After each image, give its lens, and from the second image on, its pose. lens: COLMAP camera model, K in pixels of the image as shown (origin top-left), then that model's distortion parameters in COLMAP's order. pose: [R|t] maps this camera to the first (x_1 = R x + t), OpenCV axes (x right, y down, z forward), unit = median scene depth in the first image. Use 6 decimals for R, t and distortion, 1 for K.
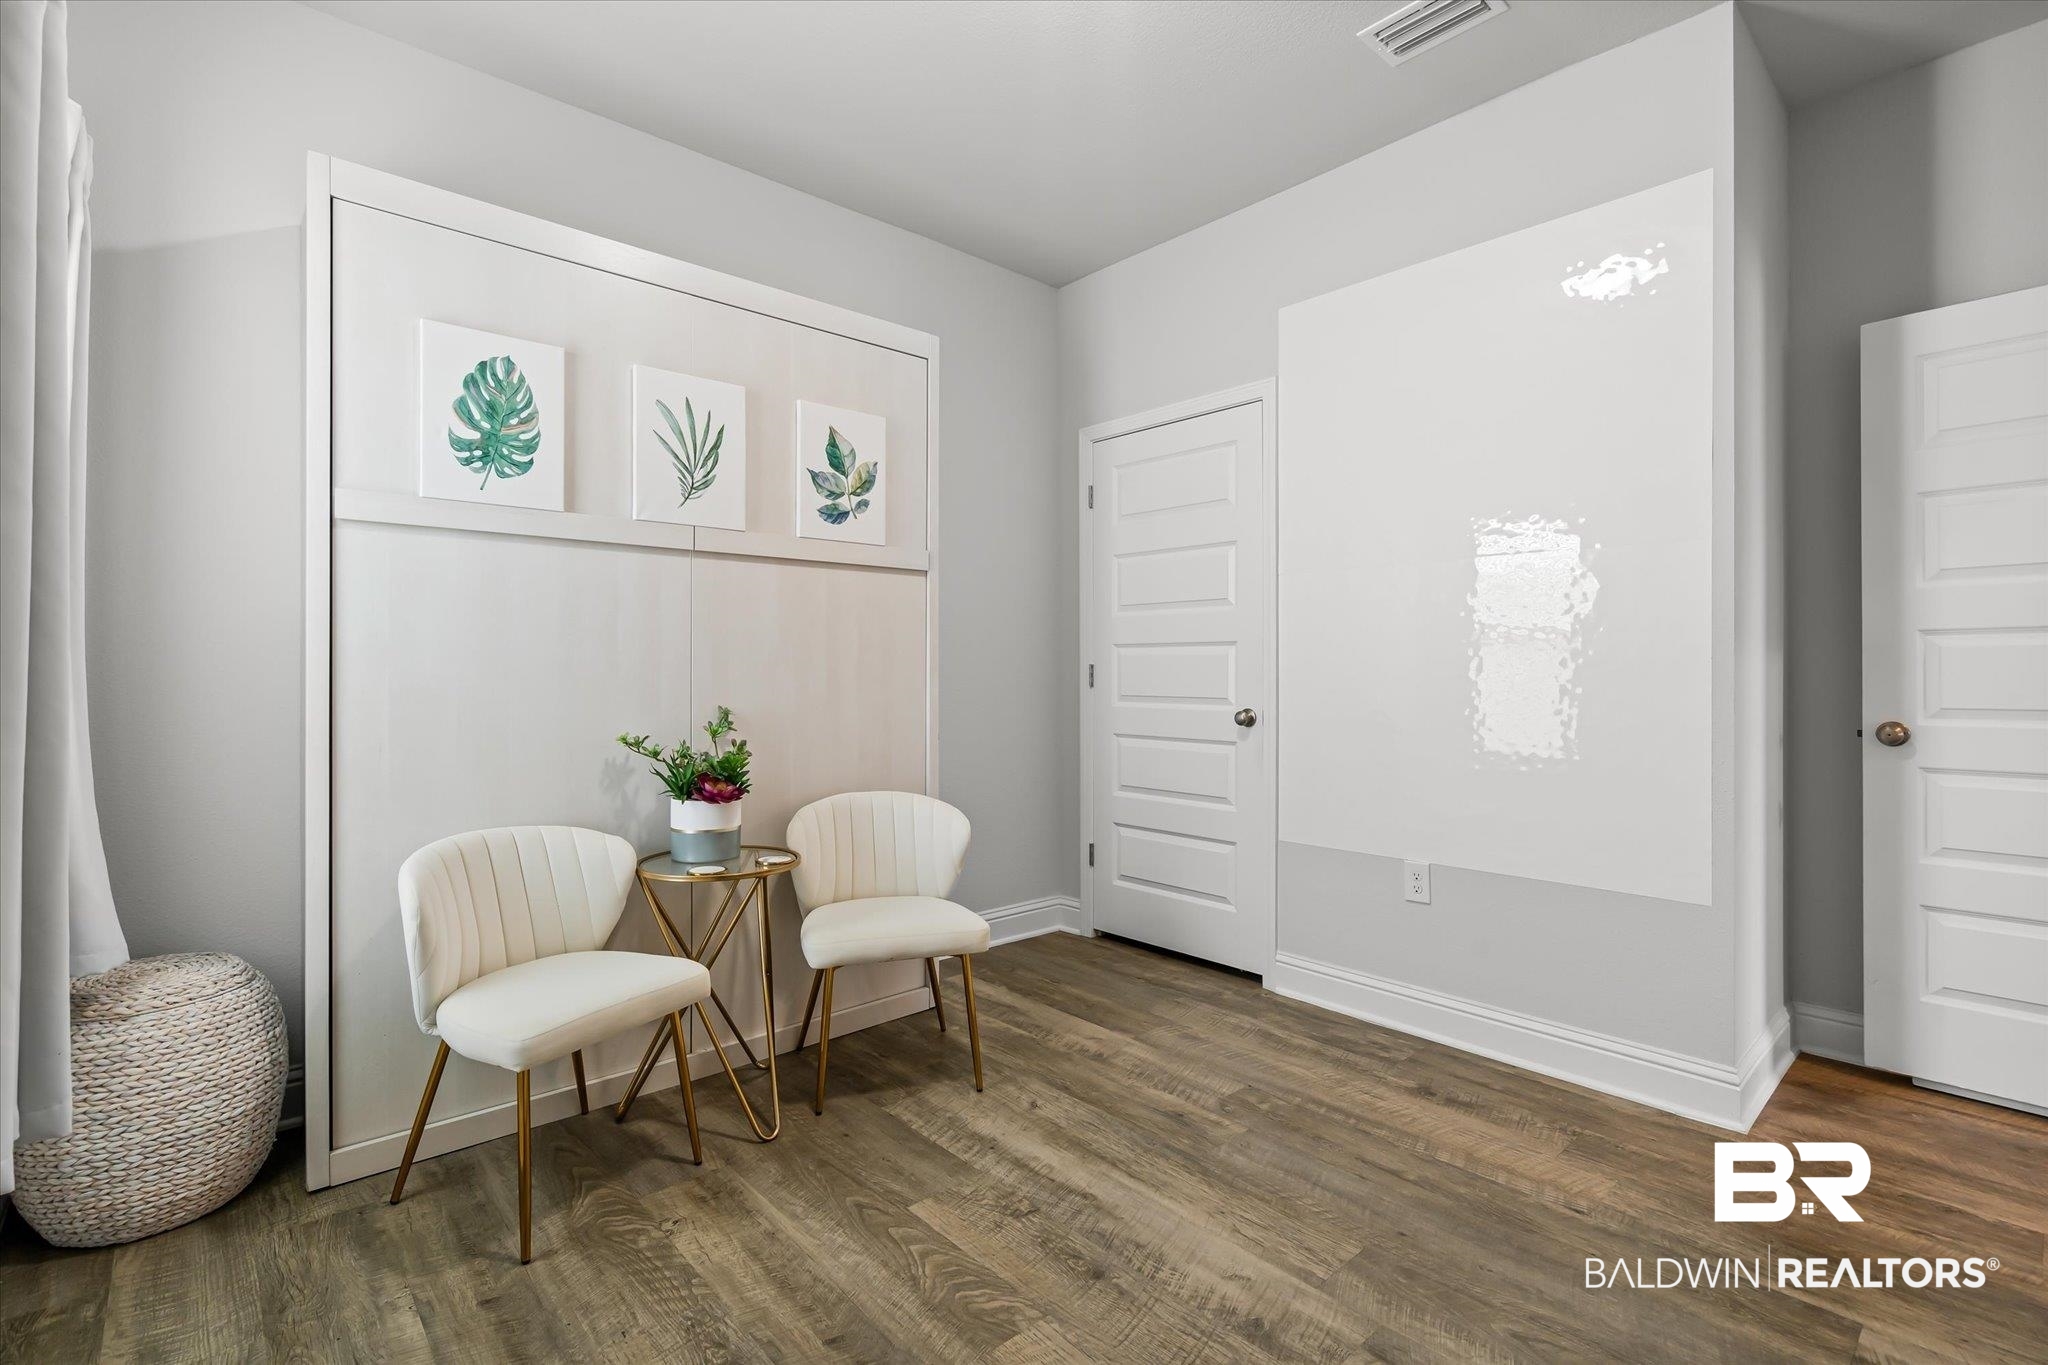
lens RADIAL K [[929.6, 0, 1004.8], [0, 929.6, 677.5], [0, 0, 1]] dist [-0.001819, -0.000033]
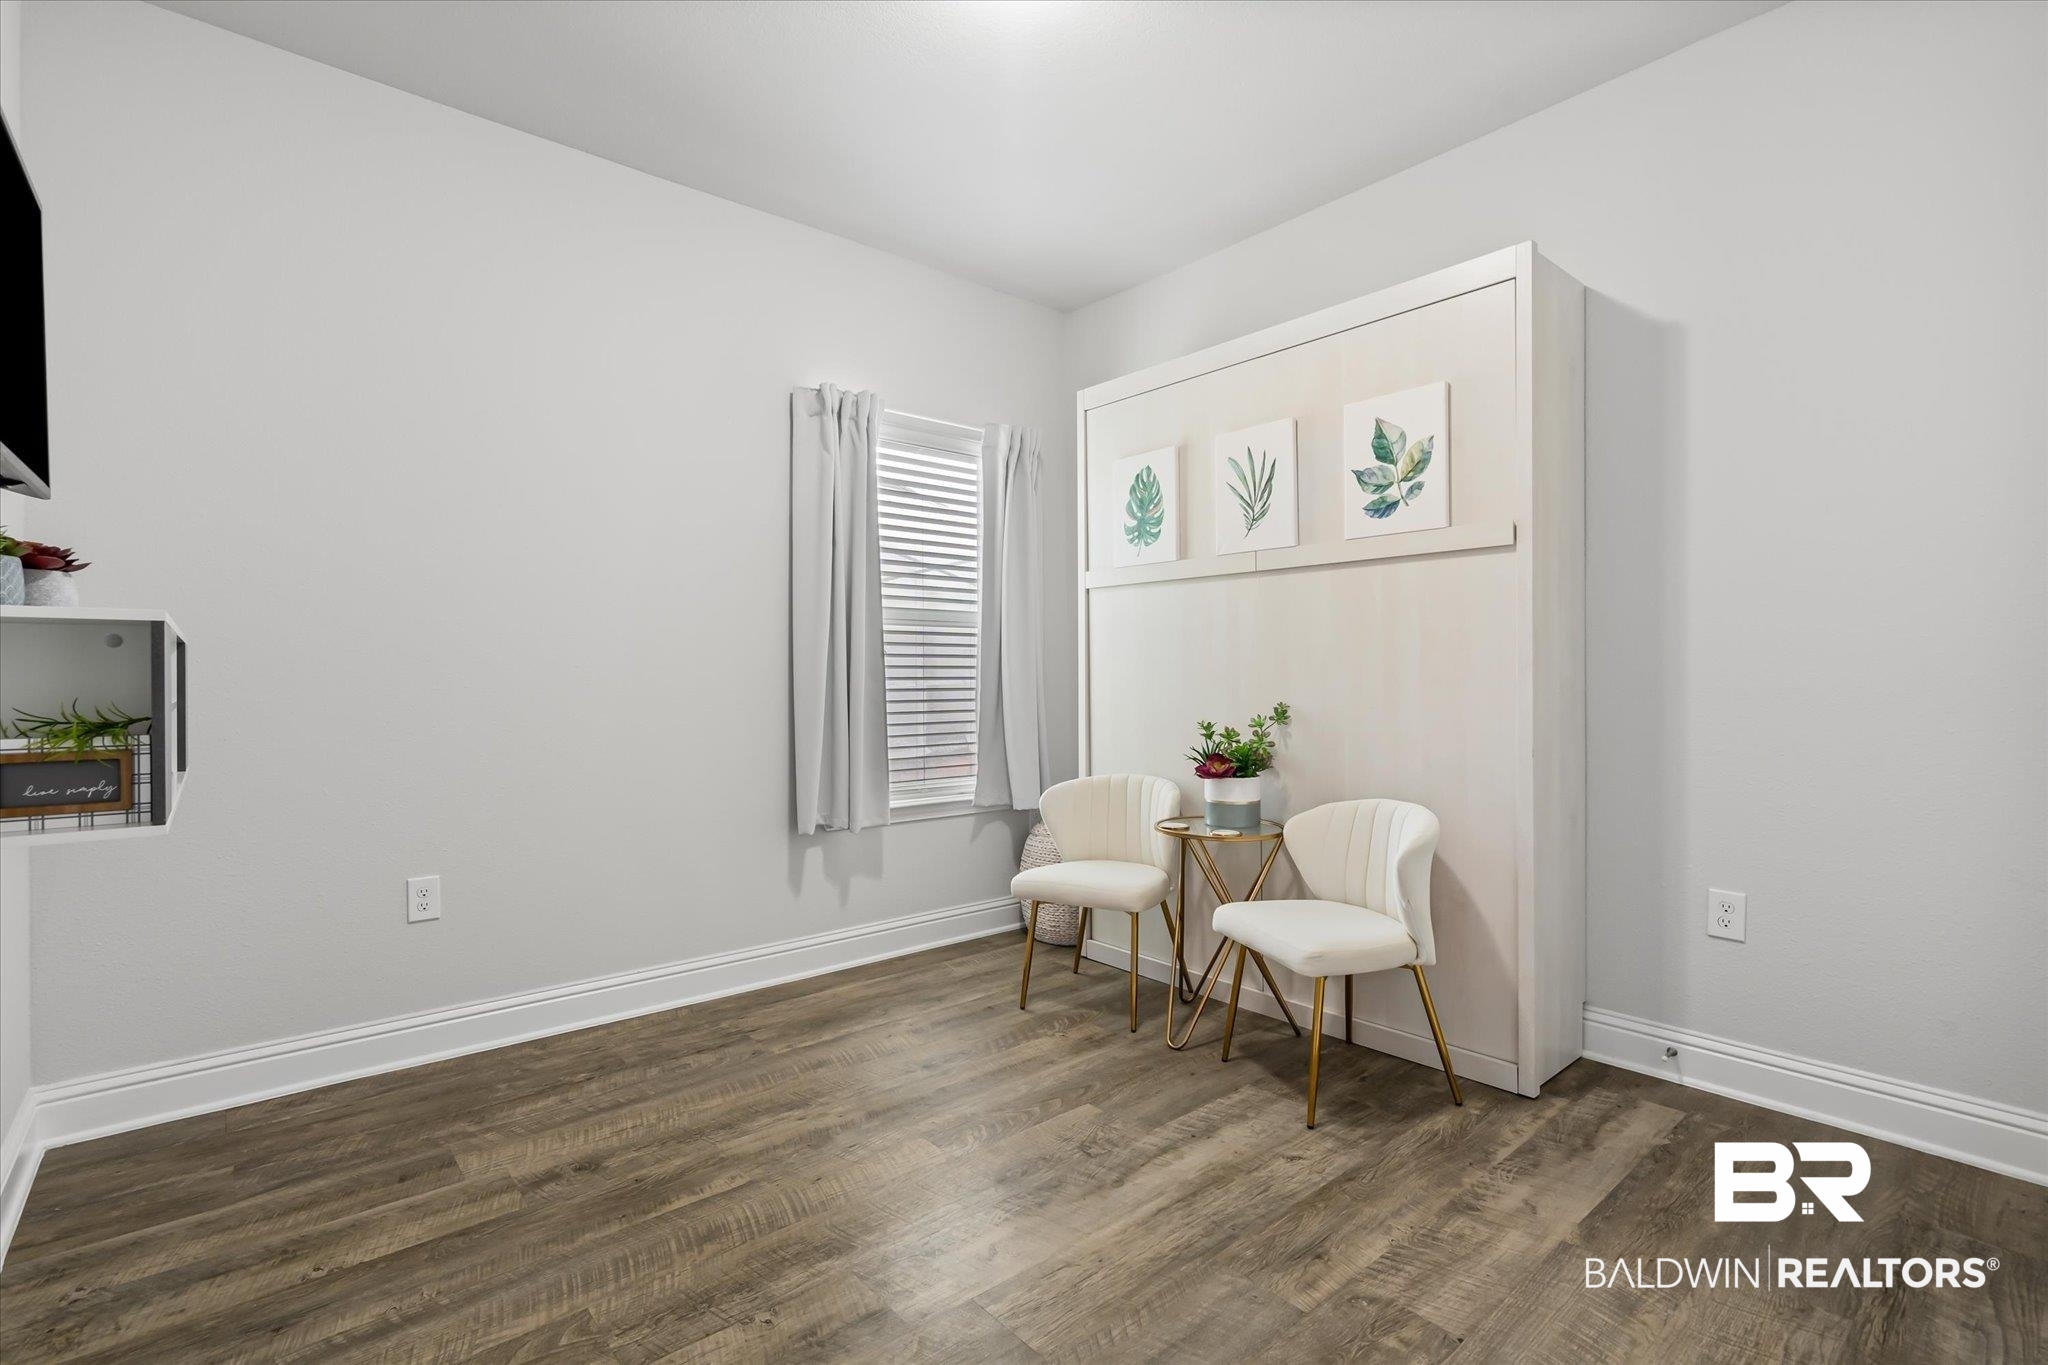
lens RADIAL K [[929.6, 0, 1004.8], [0, 929.6, 677.5], [0, 0, 1]] dist [-0.001819, -0.000033]
pose [[-0.016314, 0.005000, -0.999854, 0.875645], [0.000402, 0.999987, 0.004994, -0.005660], [0.999867, -0.000320, -0.016316, 0.697495]]
